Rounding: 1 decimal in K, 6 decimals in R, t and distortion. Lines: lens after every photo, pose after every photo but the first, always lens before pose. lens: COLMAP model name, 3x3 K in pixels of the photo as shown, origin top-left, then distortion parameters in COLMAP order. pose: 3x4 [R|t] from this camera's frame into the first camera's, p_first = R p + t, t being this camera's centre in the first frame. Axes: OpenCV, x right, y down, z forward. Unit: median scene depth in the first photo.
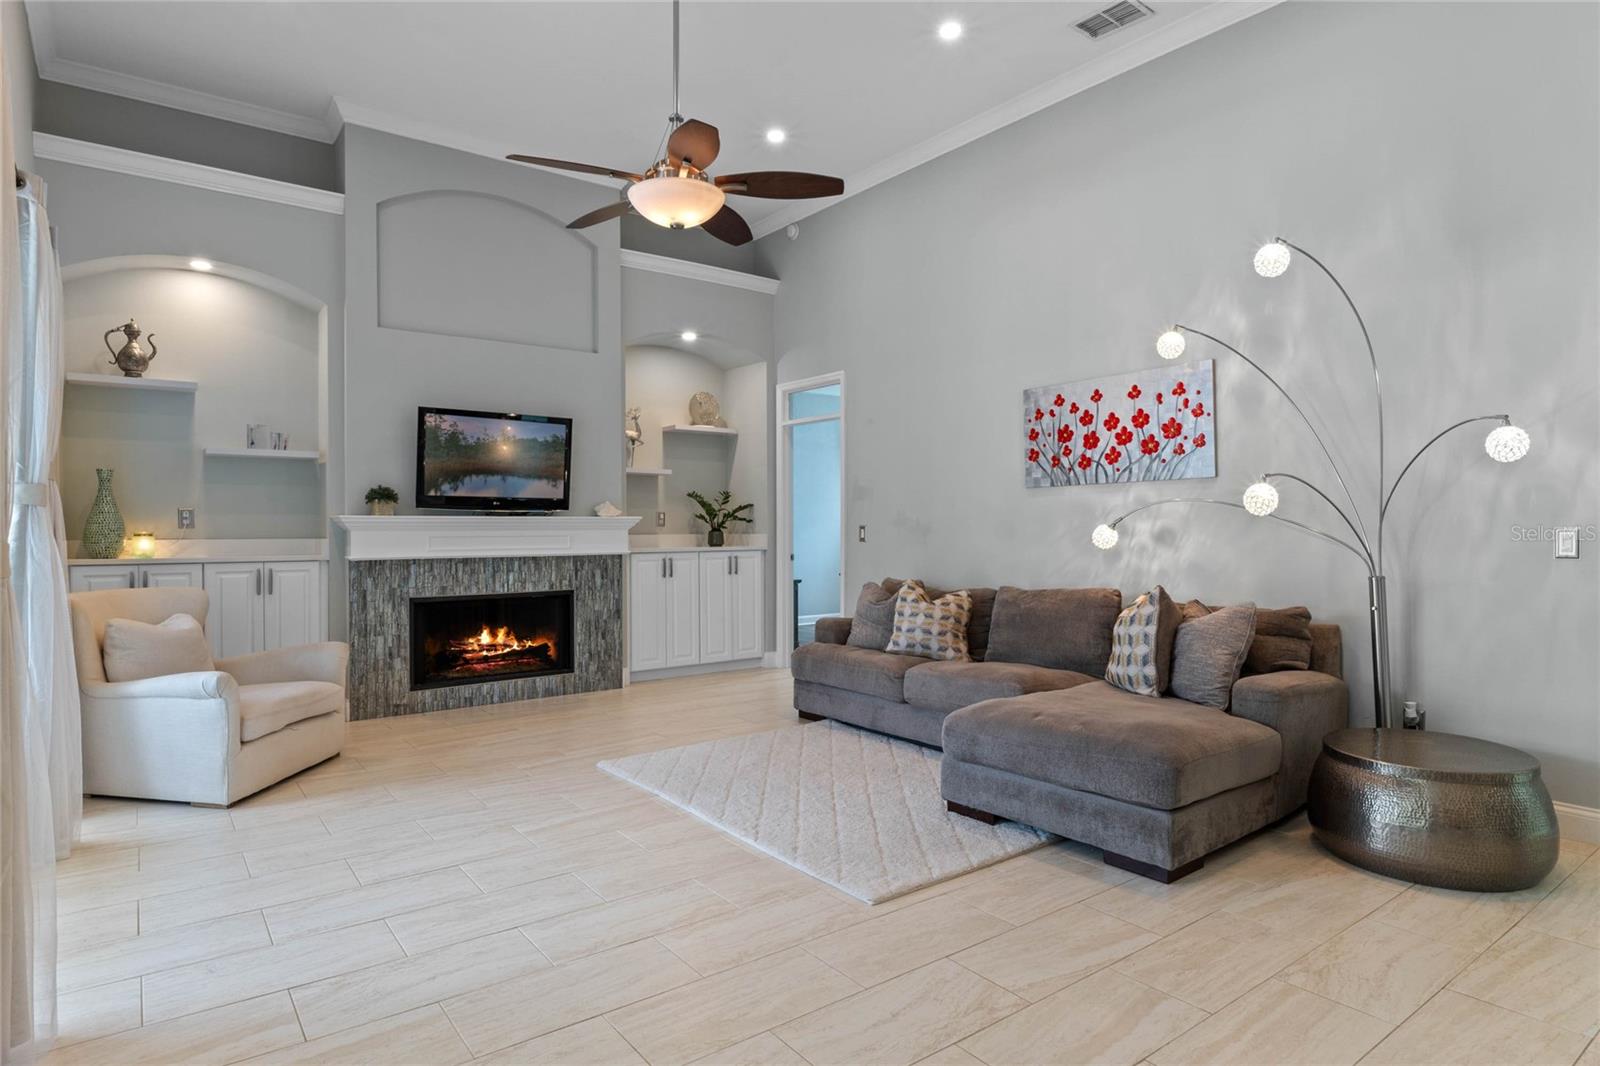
lens RADIAL K [[892.3, 0, 794.1], [0, 892.3, 523.2], [0, 0, 1]] dist [-0.007150, -0.000602]
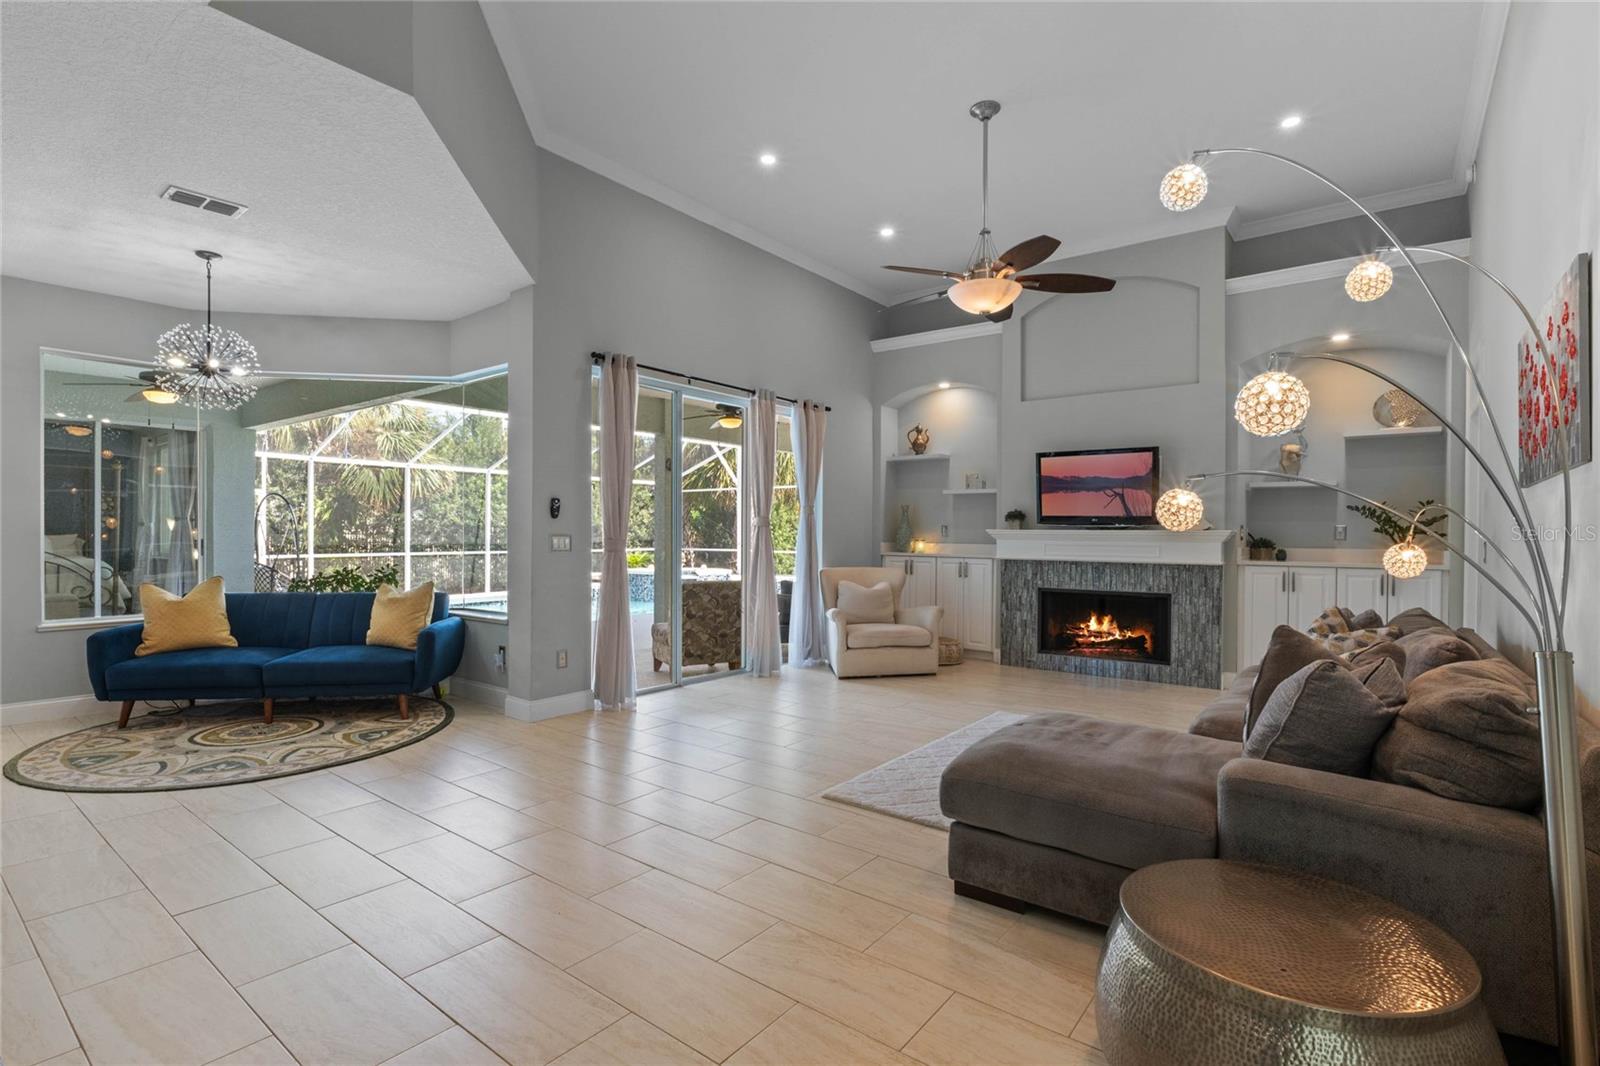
lens RADIAL K [[755.3, 0, 801.4], [0, 755.3, 537.1], [0, 0, 1]] dist [-0.004875, -0.001154]
pose [[0.264767, 0.009513, -0.964266, 0.630989], [-0.004914, 0.999952, 0.008516, -0.005284], [0.964300, 0.002483, 0.264801, 0.313832]]
